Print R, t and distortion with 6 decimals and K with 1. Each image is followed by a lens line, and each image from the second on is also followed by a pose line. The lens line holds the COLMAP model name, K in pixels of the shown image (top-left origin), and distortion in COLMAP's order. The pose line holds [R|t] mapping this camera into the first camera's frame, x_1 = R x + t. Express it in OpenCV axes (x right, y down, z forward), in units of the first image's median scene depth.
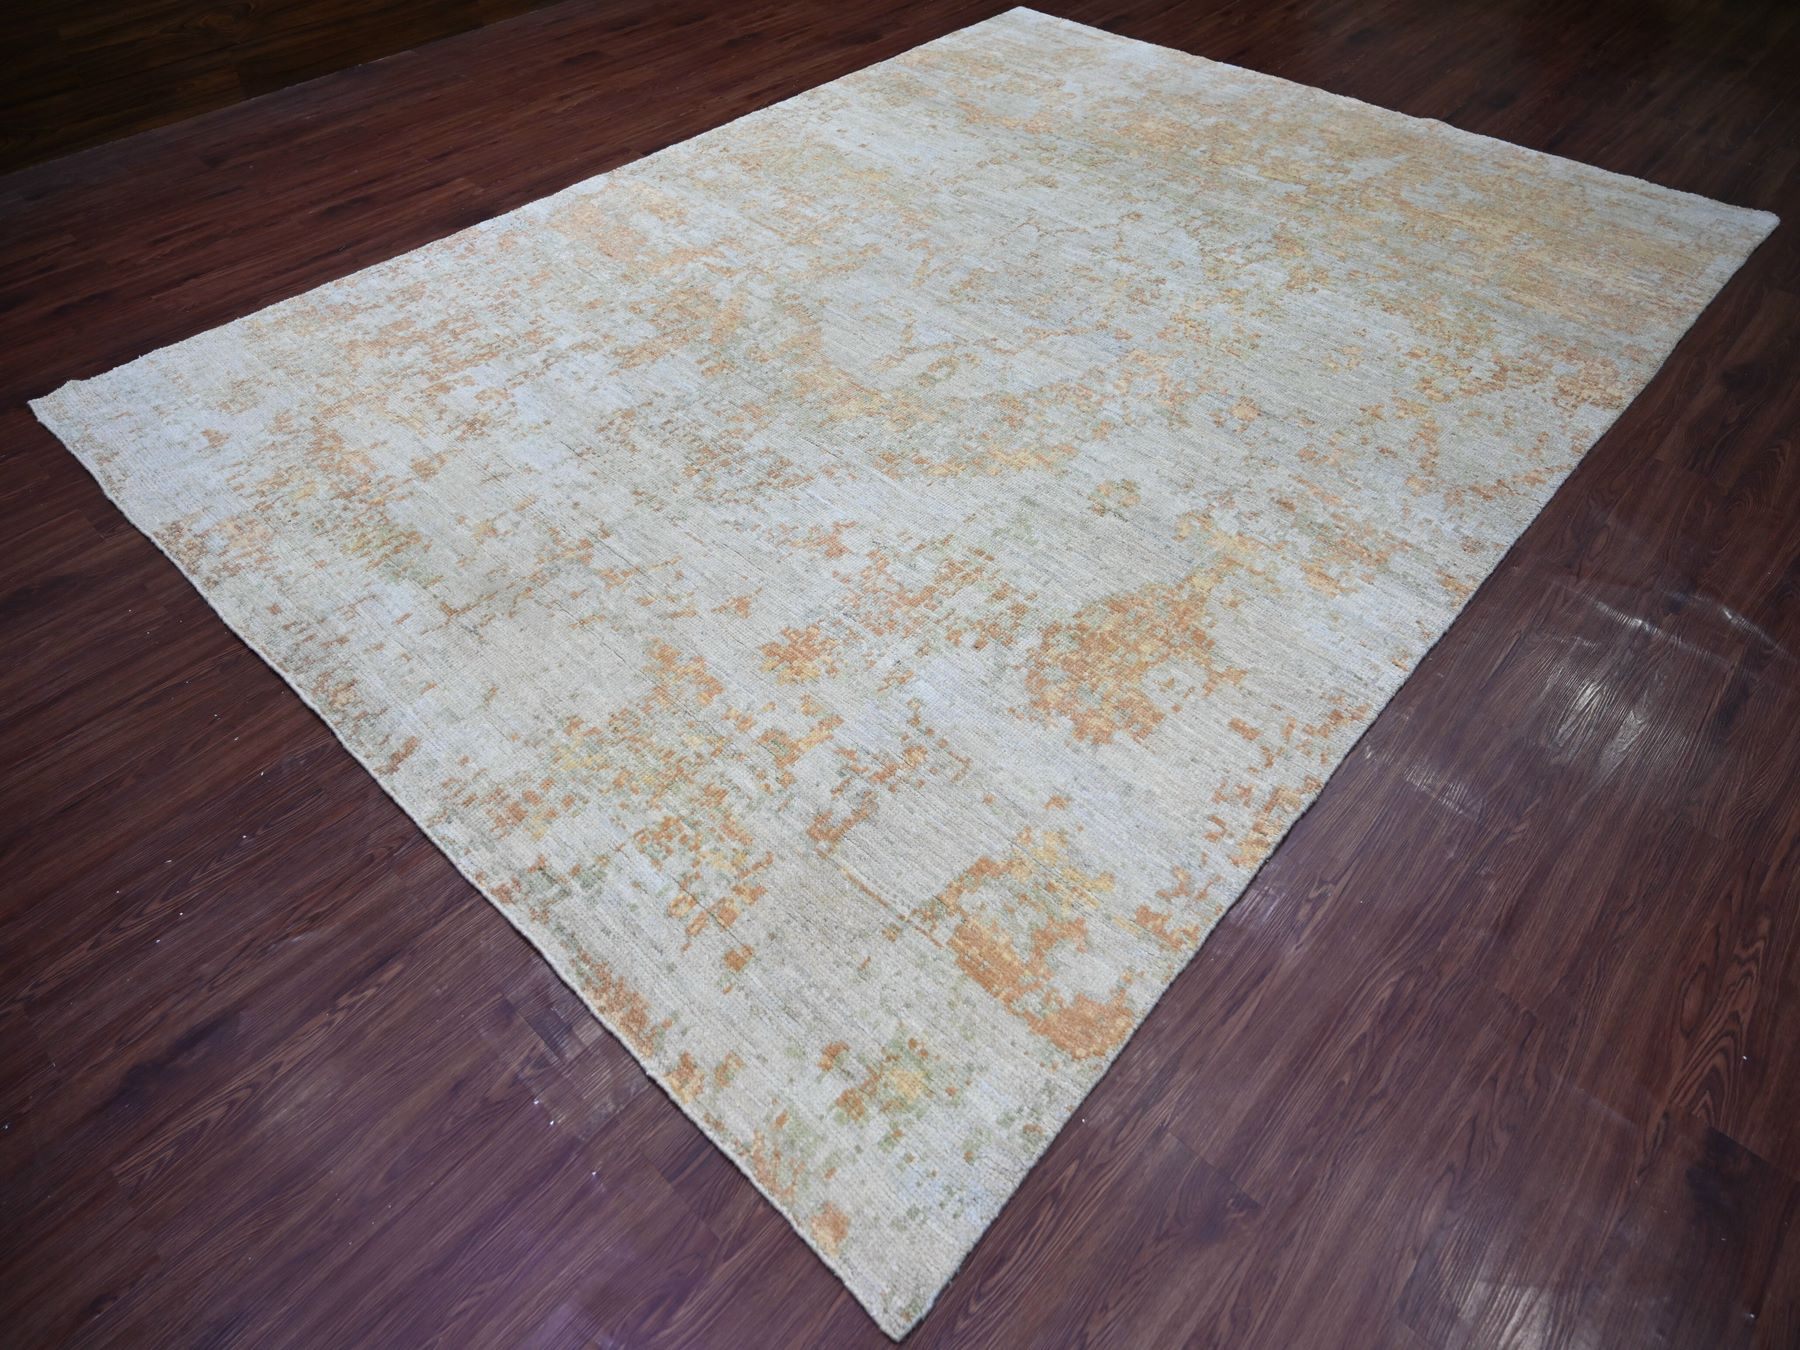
lens RADIAL K [[1233.1, 0, 900.0], [0, 1233.1, 675.0], [0, 0, 1]] dist [-0.014998, 0.003877]
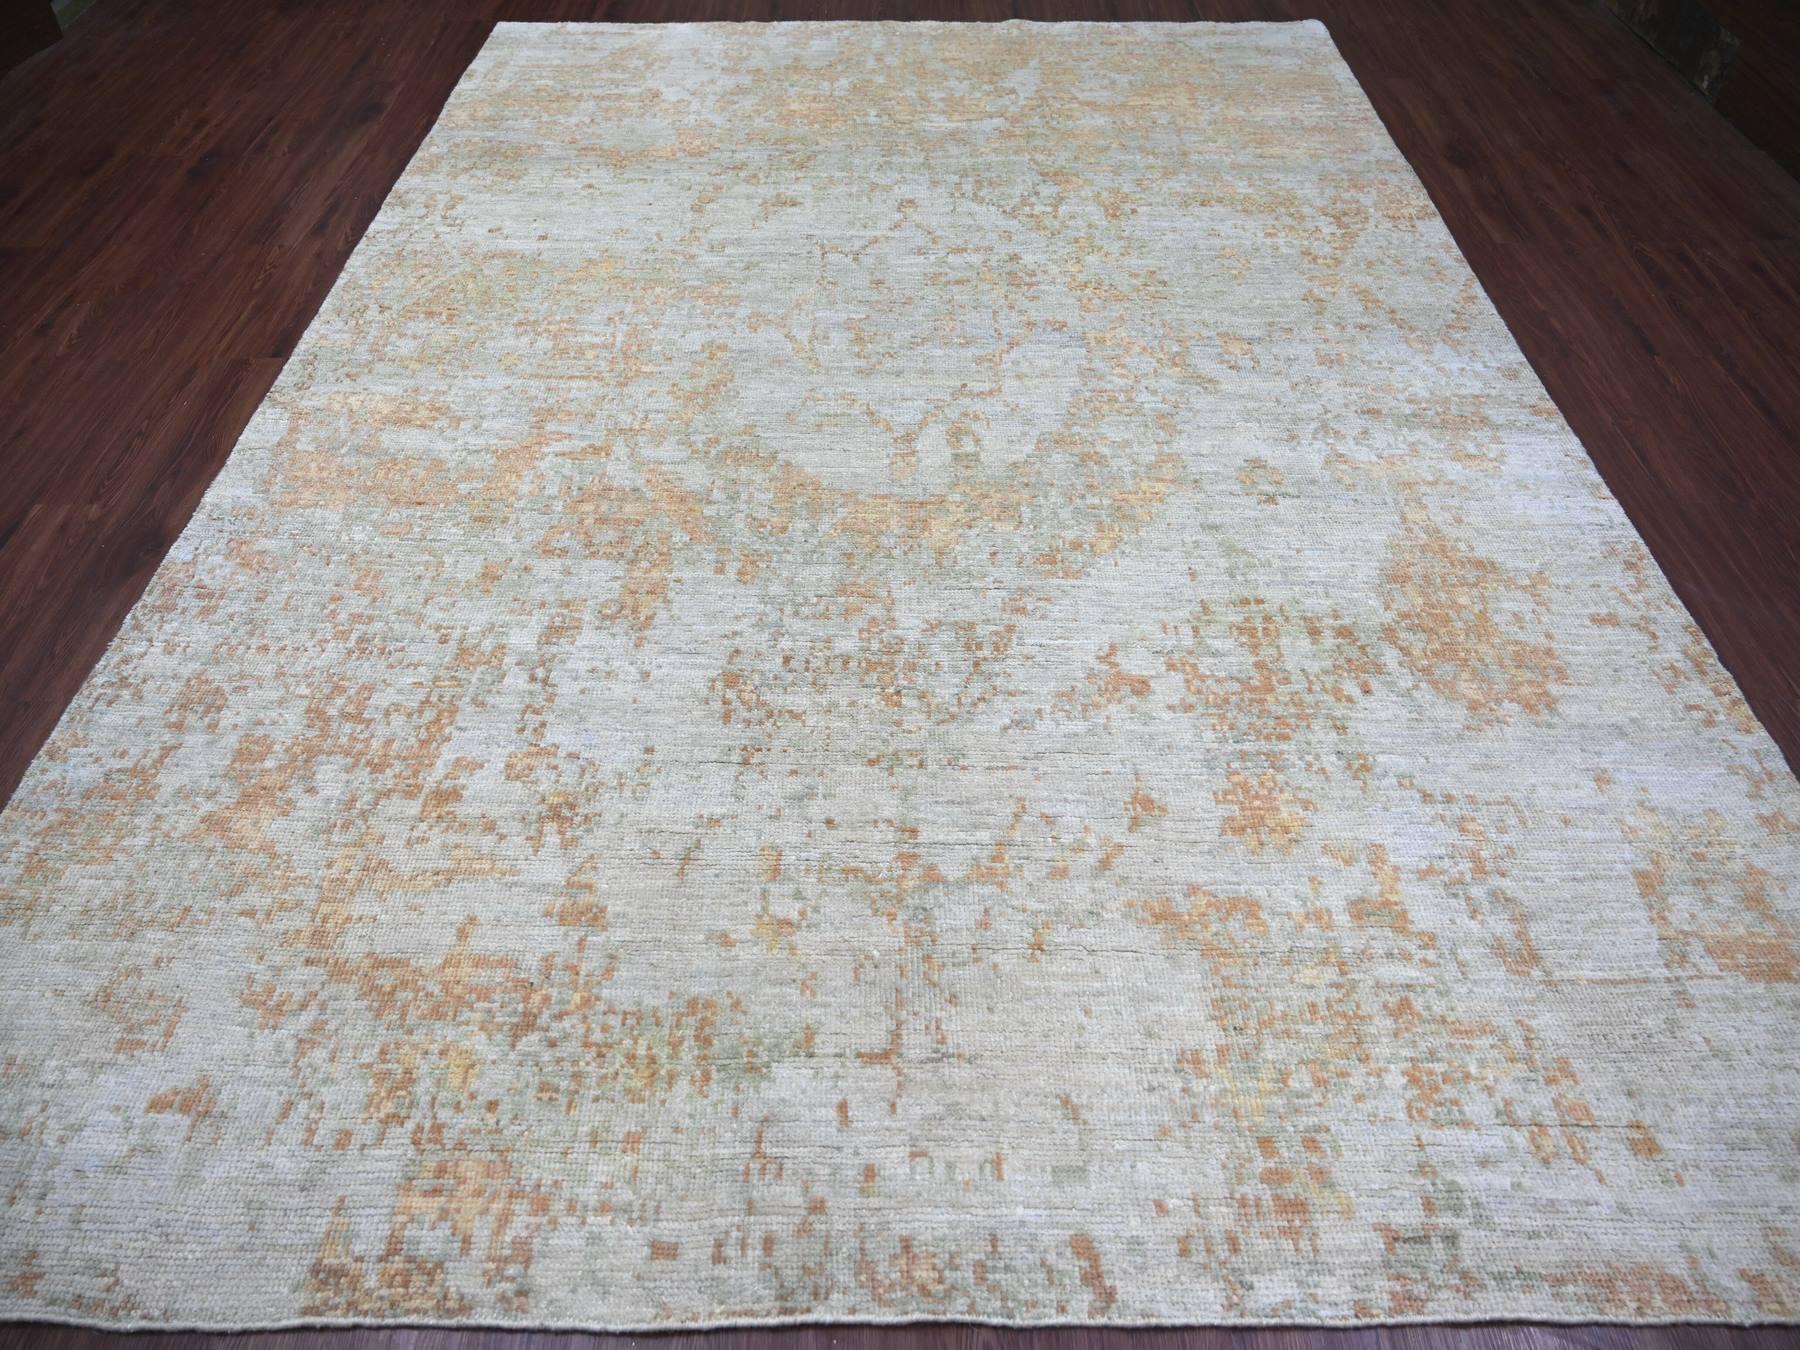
lens RADIAL K [[1233.1, 0, 900.0], [0, 1233.1, 675.0], [0, 0, 1]] dist [-0.014998, 0.003877]
pose [[0.710021, -0.507078, 0.488612, -0.565380], [0.490086, 0.854089, 0.174205, -0.330320], [-0.505654, 0.115772, 0.854933, 0.397816]]
